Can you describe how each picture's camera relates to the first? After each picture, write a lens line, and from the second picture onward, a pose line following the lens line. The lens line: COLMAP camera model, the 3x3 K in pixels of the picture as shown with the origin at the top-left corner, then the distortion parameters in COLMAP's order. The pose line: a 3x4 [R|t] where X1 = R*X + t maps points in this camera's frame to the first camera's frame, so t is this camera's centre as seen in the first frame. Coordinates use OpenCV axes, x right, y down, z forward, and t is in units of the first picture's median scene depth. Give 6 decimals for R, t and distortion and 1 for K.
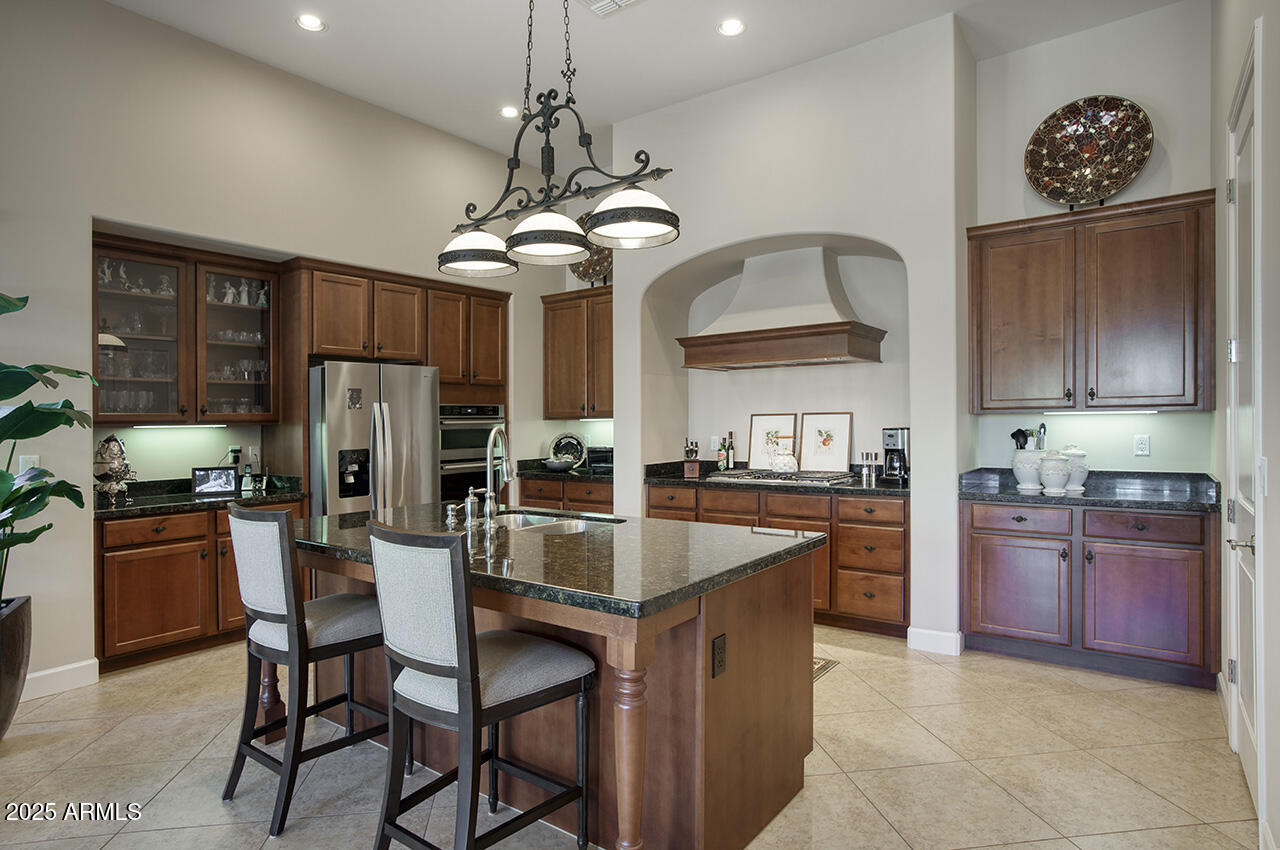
lens RADIAL K [[719.0, 0, 632.4], [0, 719.0, 422.9], [0, 0, 1]] dist [-0.012373, 0.003866]
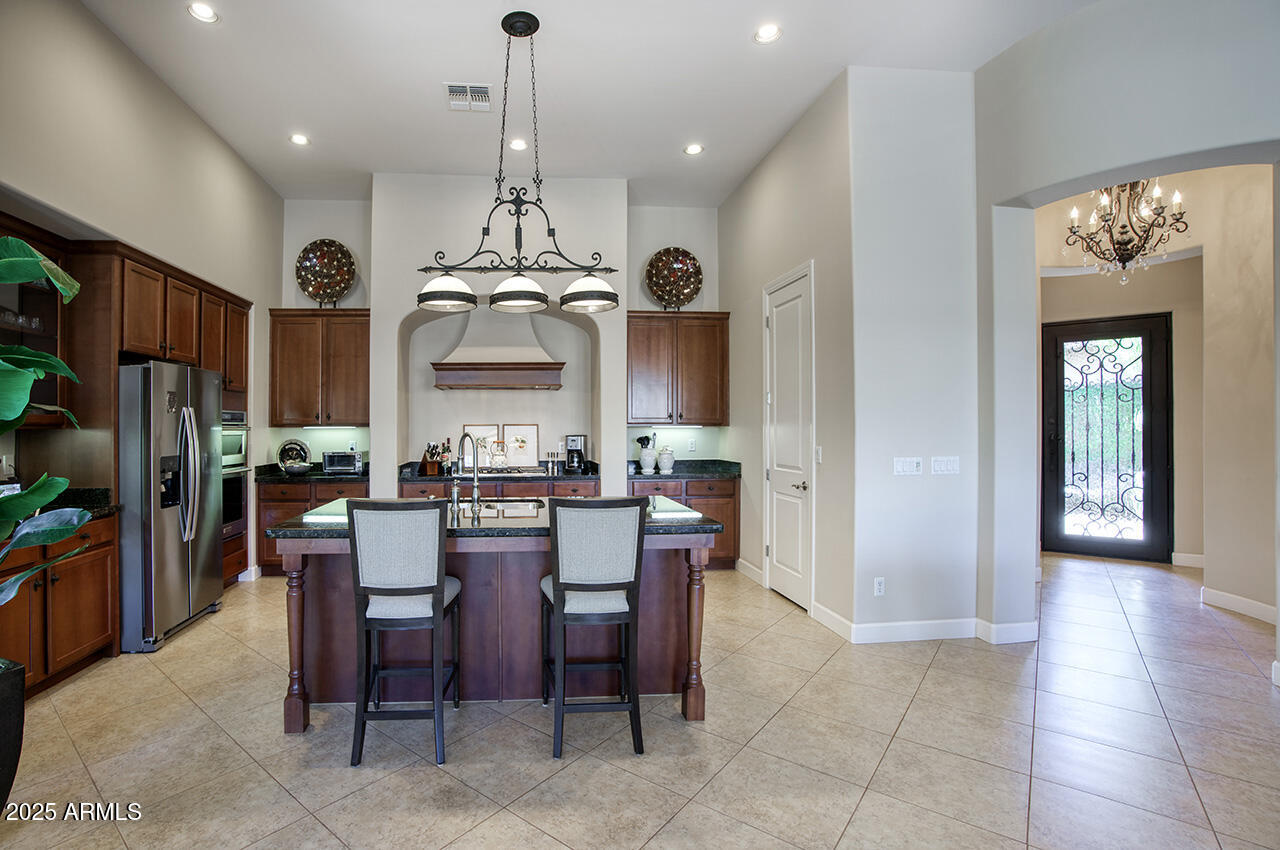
lens RADIAL K [[606.7, 0, 632.0], [0, 606.7, 433.4], [0, 0, 1]] dist [-0.003810, -0.000039]
pose [[0.711475, 0.004224, 0.702699, -0.475182], [-0.004288, 0.999989, -0.001669, 0.005210], [-0.702698, -0.001826, 0.711486, 0.013855]]
